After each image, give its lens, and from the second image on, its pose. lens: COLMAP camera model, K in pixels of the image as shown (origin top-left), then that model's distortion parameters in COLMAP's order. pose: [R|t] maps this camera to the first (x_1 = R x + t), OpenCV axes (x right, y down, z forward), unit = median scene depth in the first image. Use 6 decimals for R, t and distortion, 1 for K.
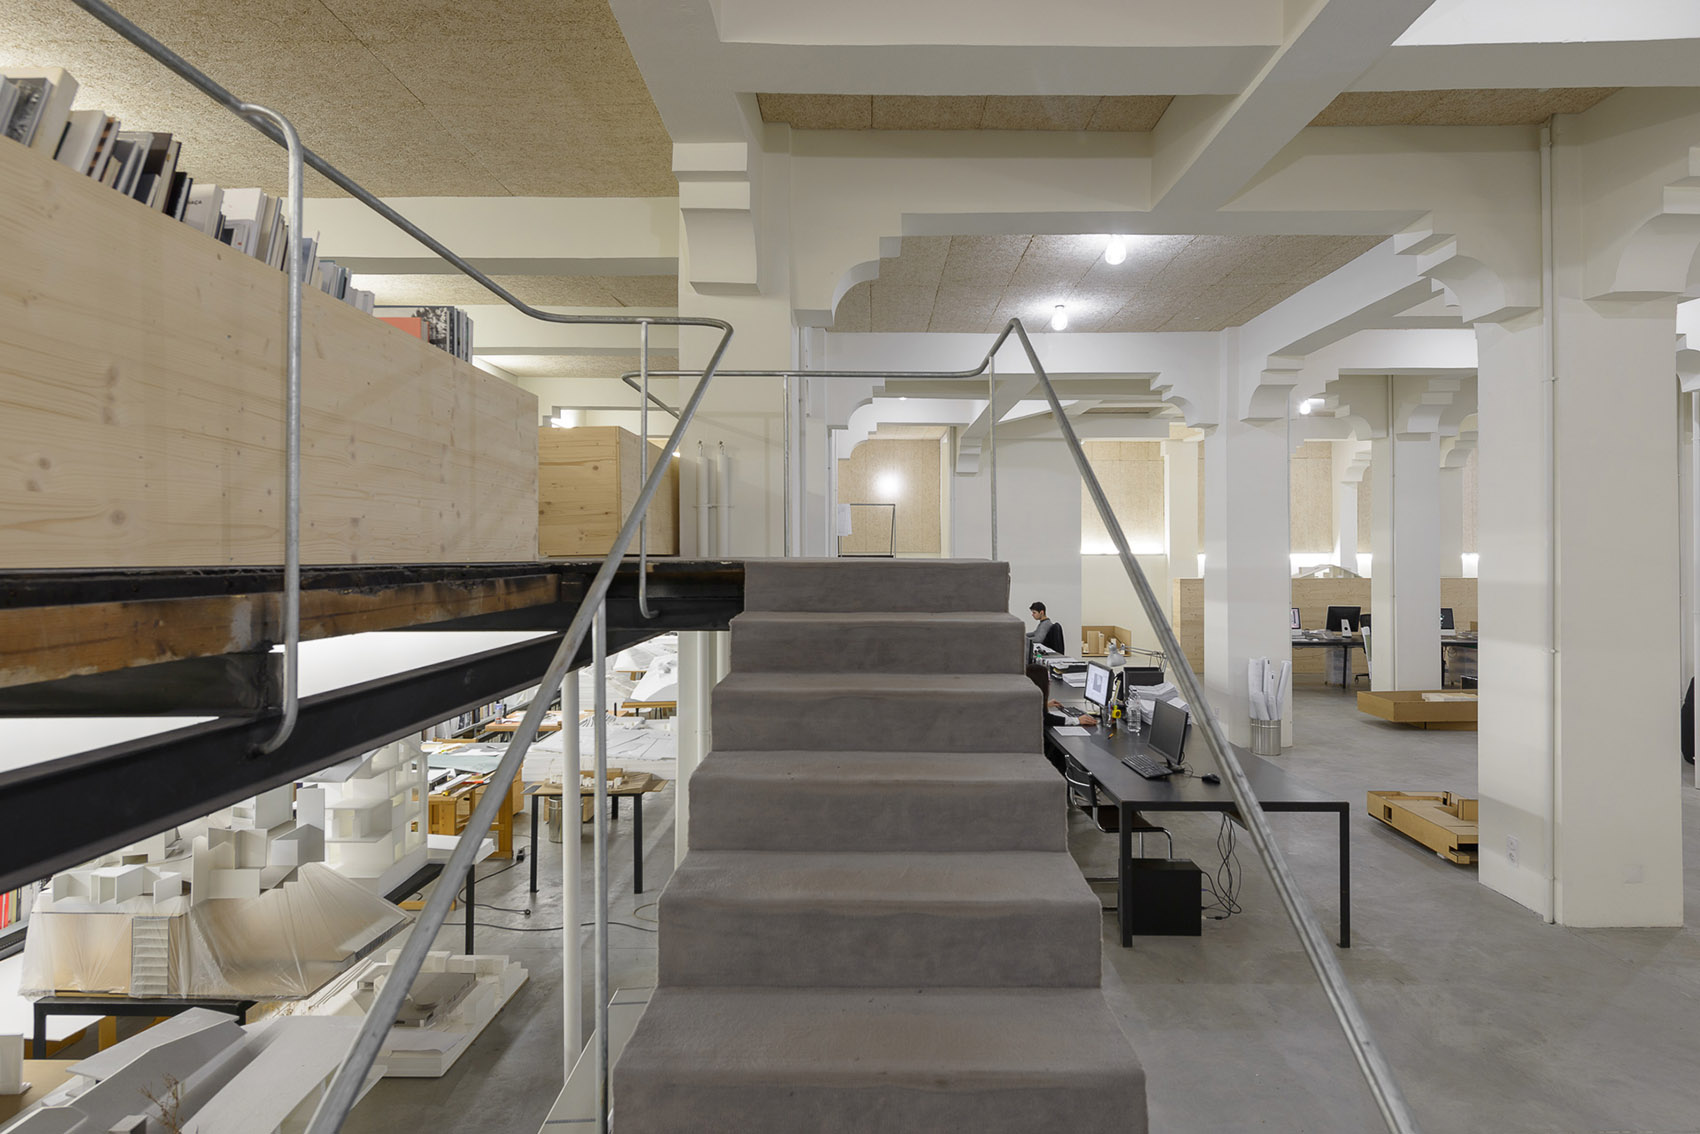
lens RADIAL K [[827.2, 0, 858.0], [0, 827.2, 550.8], [0, 0, 1]] dist [-0.002249, -0.000203]
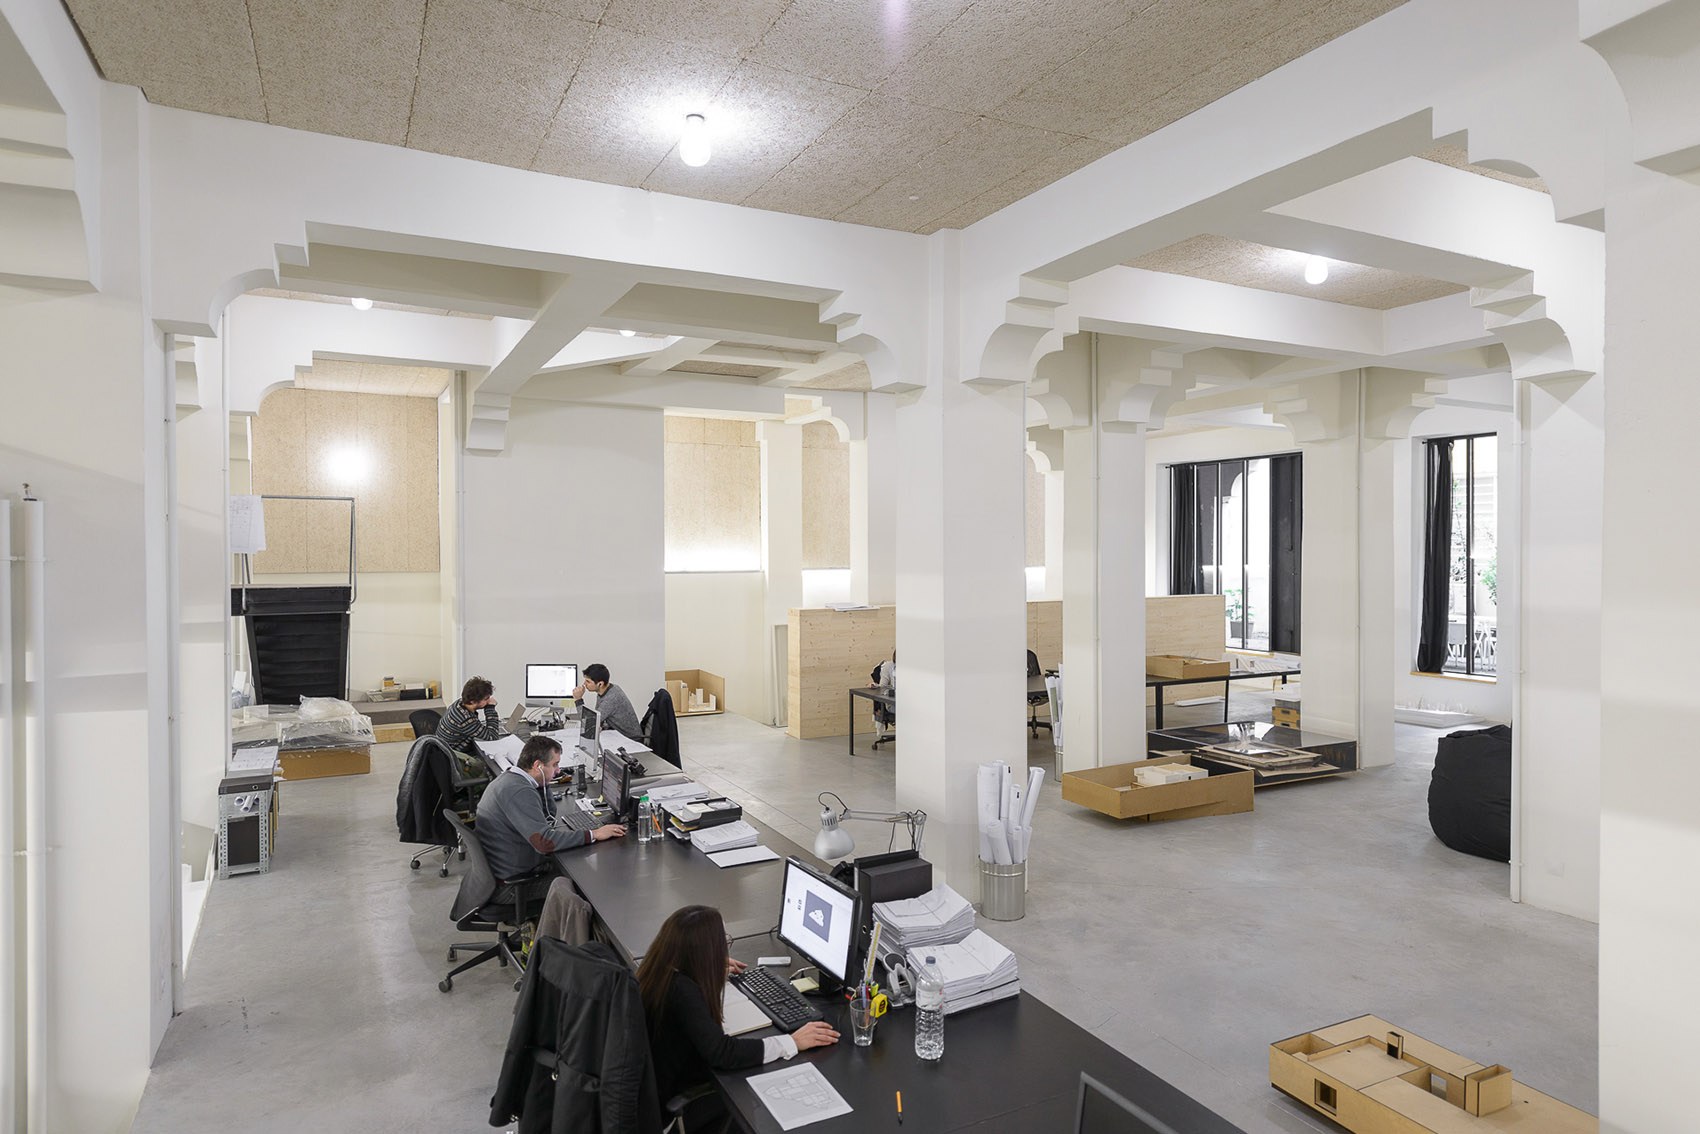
lens RADIAL K [[976.9, 0, 860.0], [0, 976.9, 568.6], [0, 0, 1]] dist [0.001592, -0.002430]
pose [[0.875009, -0.012967, 0.483933, 0.032712], [0.004460, 0.999815, 0.018725, -0.026611], [-0.484086, -0.014226, 0.874905, 0.329663]]
